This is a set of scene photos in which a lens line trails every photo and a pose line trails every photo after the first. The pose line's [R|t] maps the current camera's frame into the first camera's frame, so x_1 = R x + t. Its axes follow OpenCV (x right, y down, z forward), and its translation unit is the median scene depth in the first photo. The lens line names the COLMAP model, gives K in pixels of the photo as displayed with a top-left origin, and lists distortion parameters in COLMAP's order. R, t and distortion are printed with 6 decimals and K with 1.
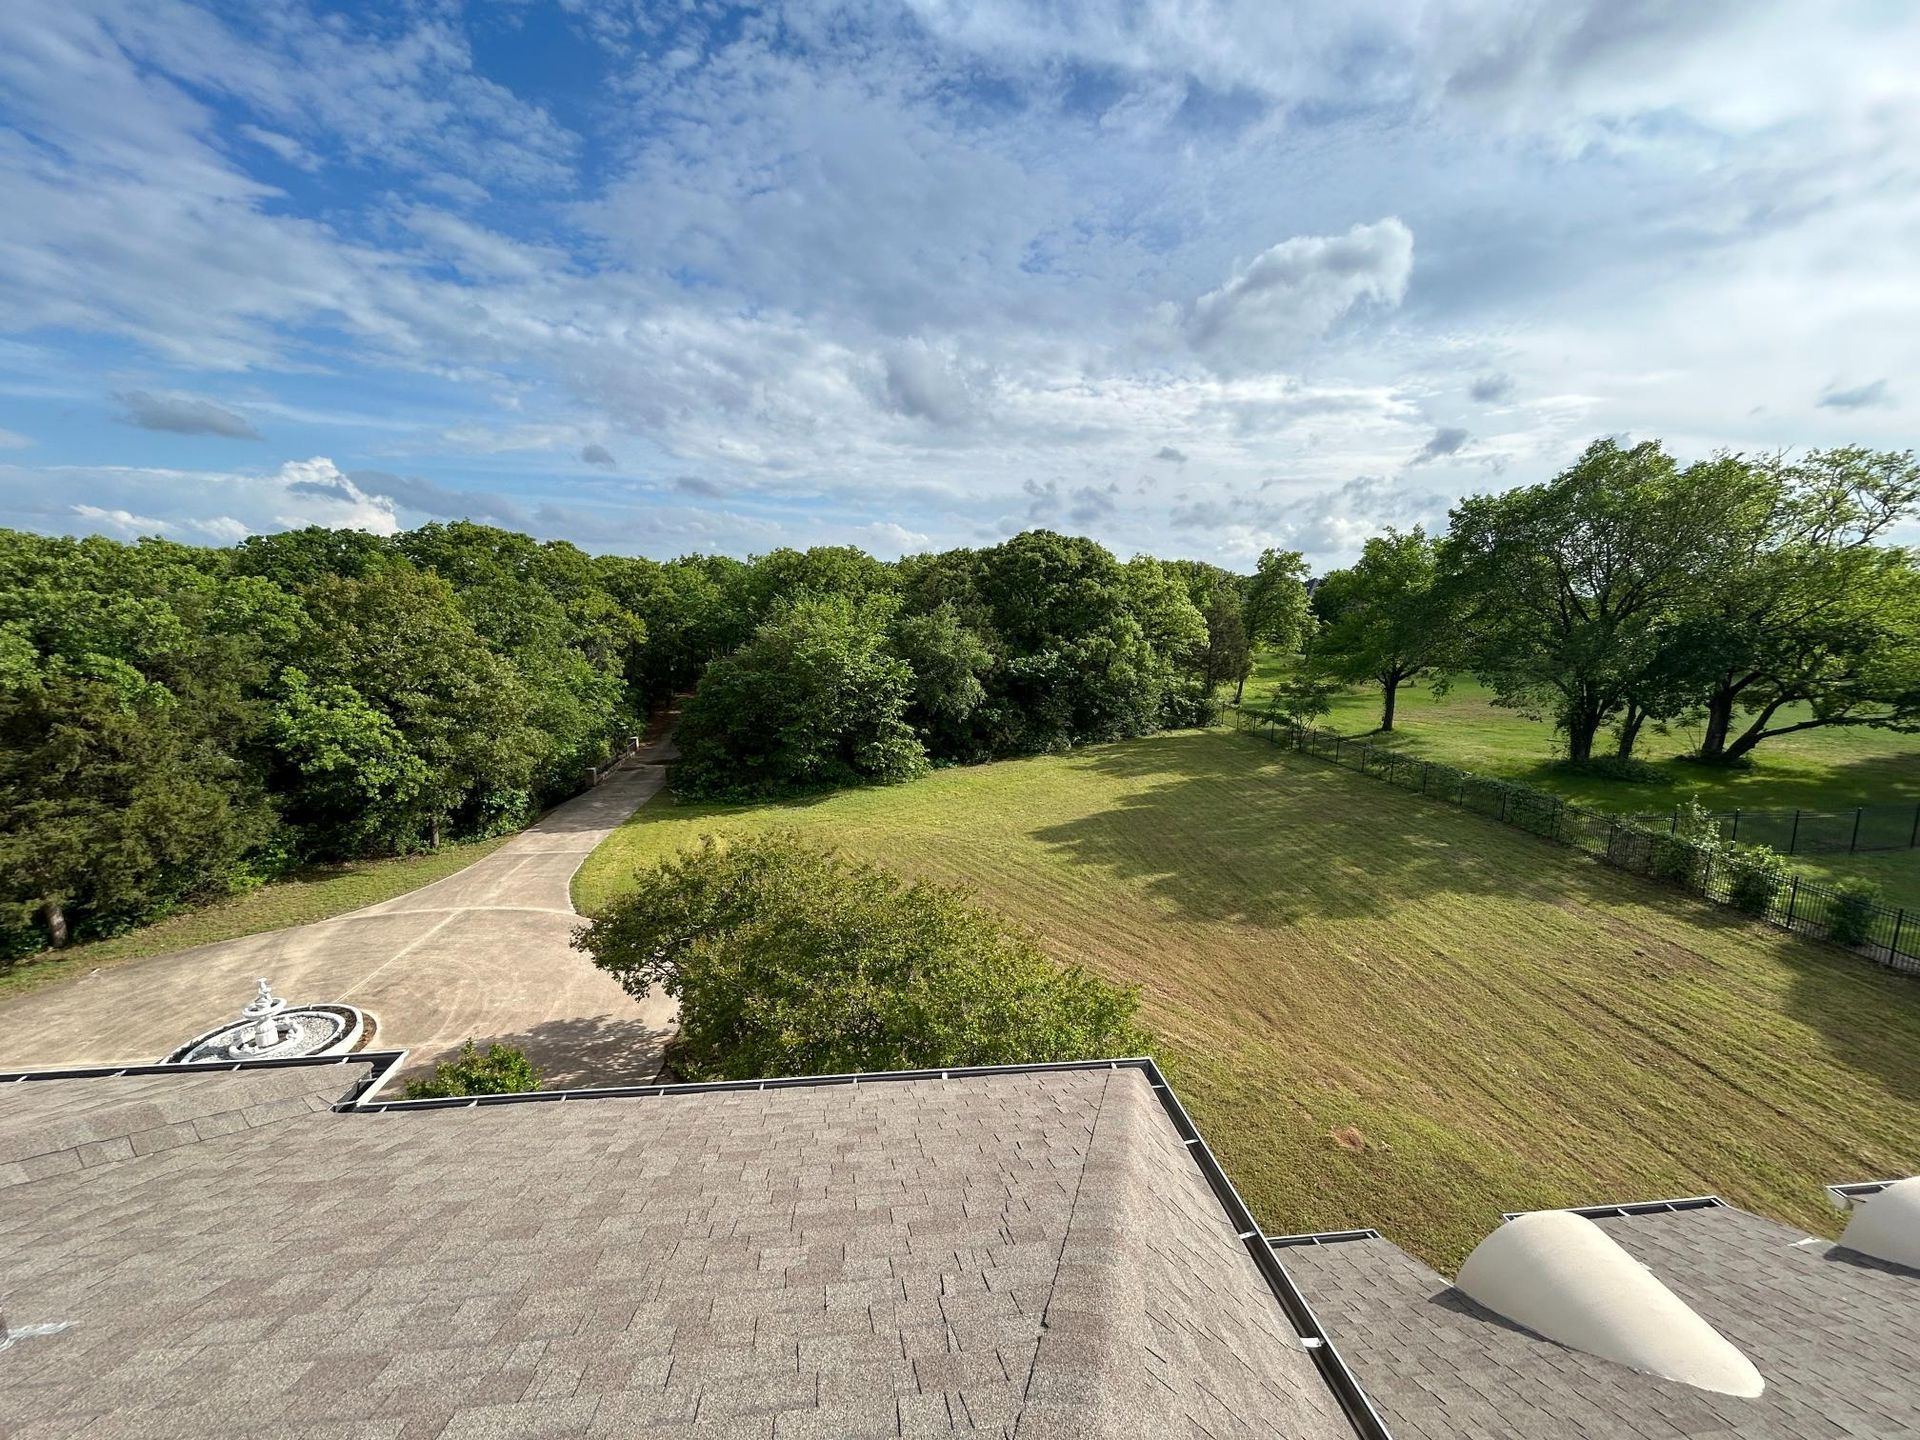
lens RADIAL K [[772.5, 0, 955.6], [0, 772.5, 716.1], [0, 0, 1]] dist [0.002118, -0.000530]
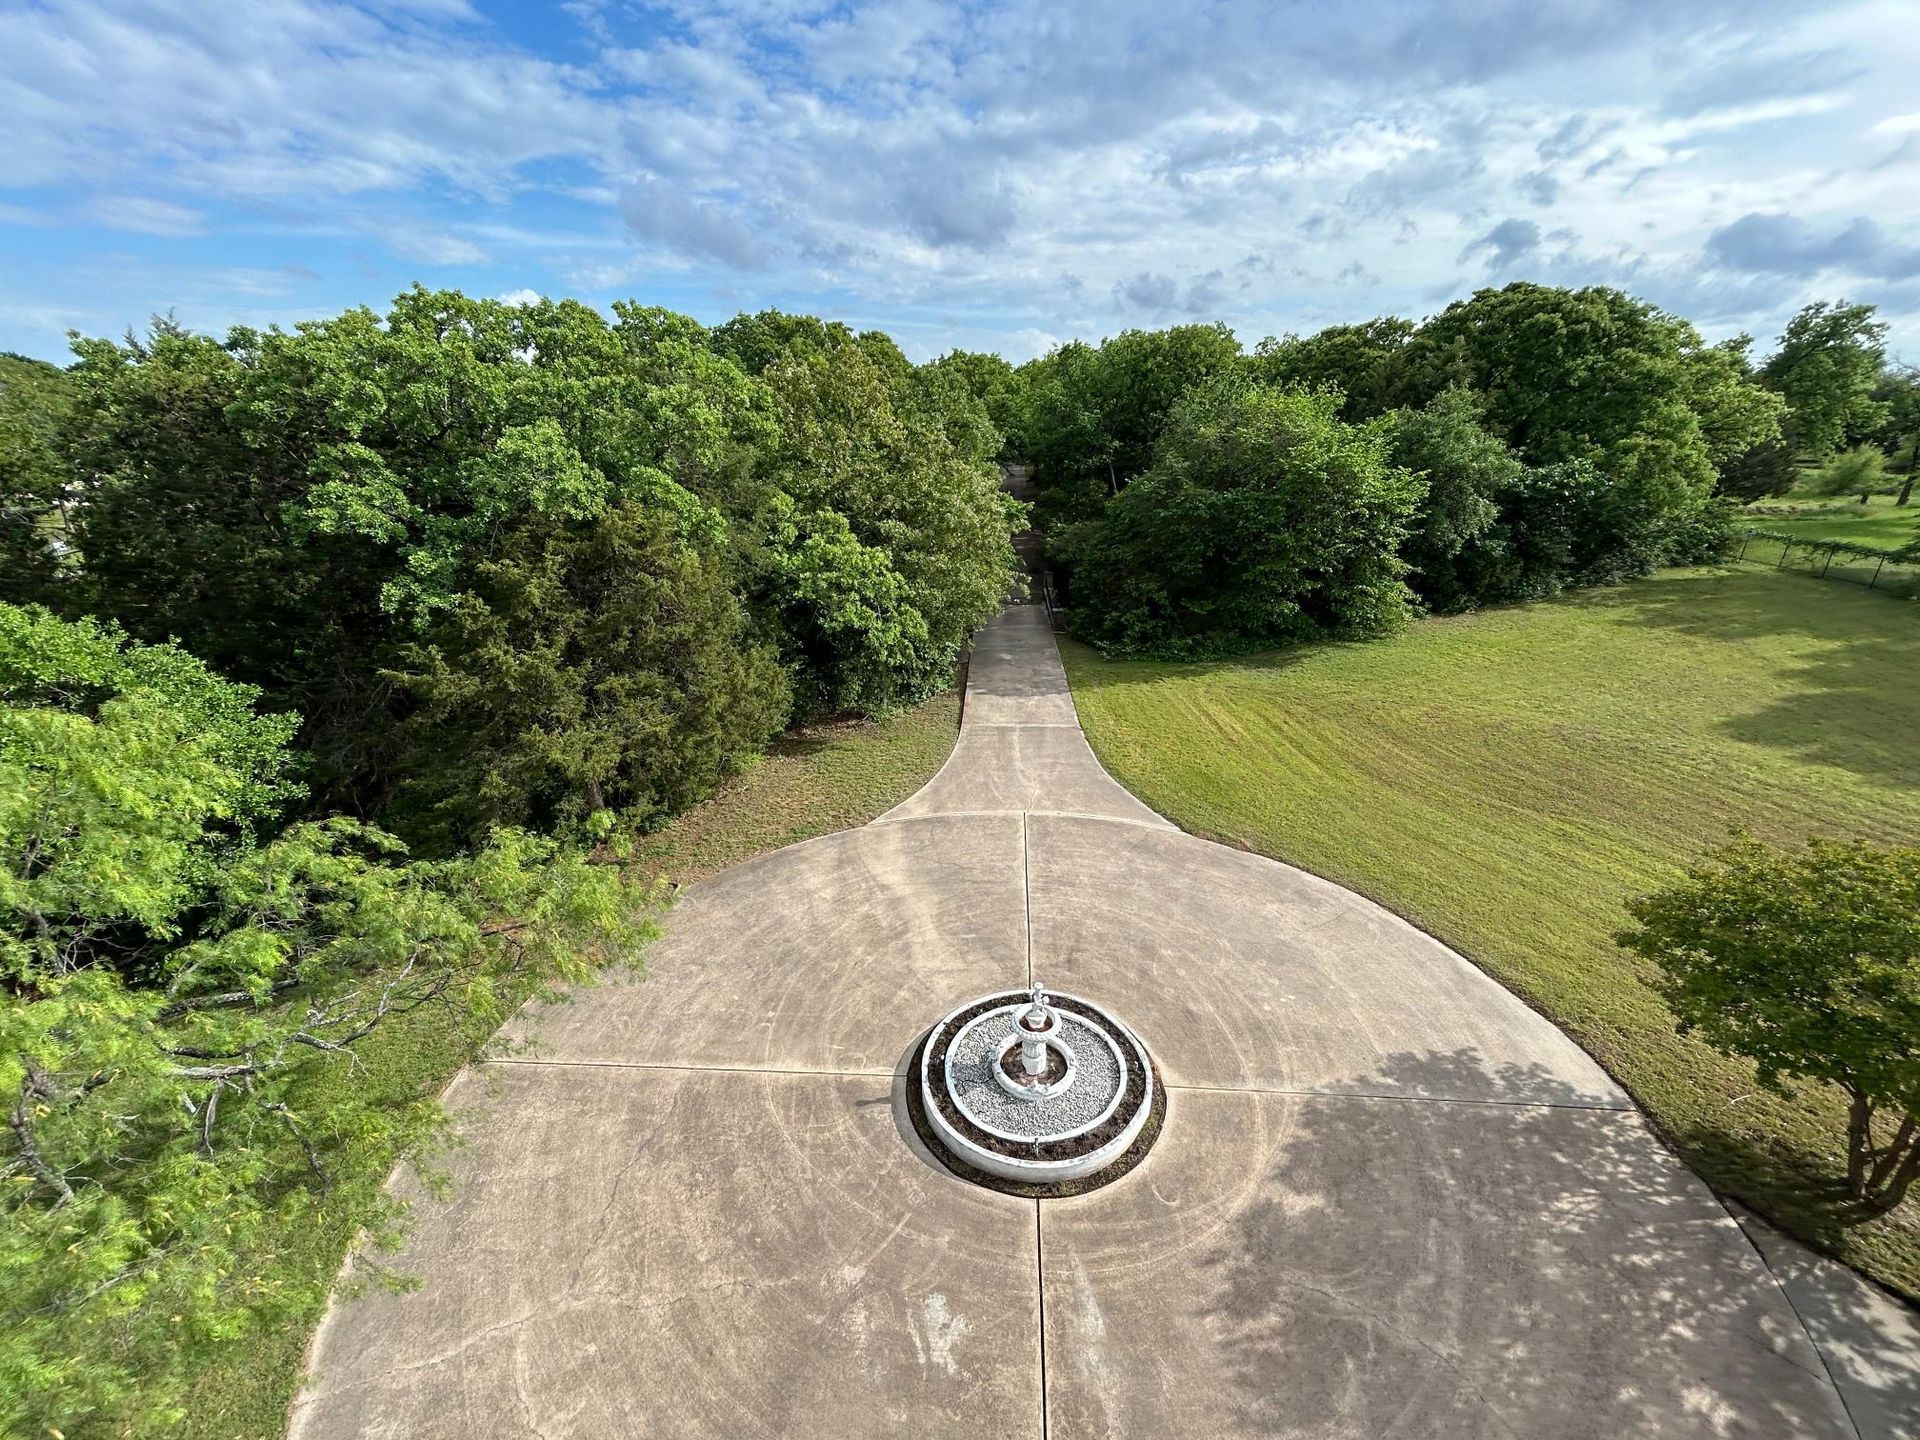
lens RADIAL K [[772.5, 0, 965.5], [0, 772.5, 717.6], [0, 0, 1]] dist [0.002118, -0.000530]
pose [[0.981469, 0.046250, -0.185957, -0.332951], [-0.003375, 0.974457, 0.224547, -0.008779], [0.191593, -0.219758, 0.956556, 0.165177]]
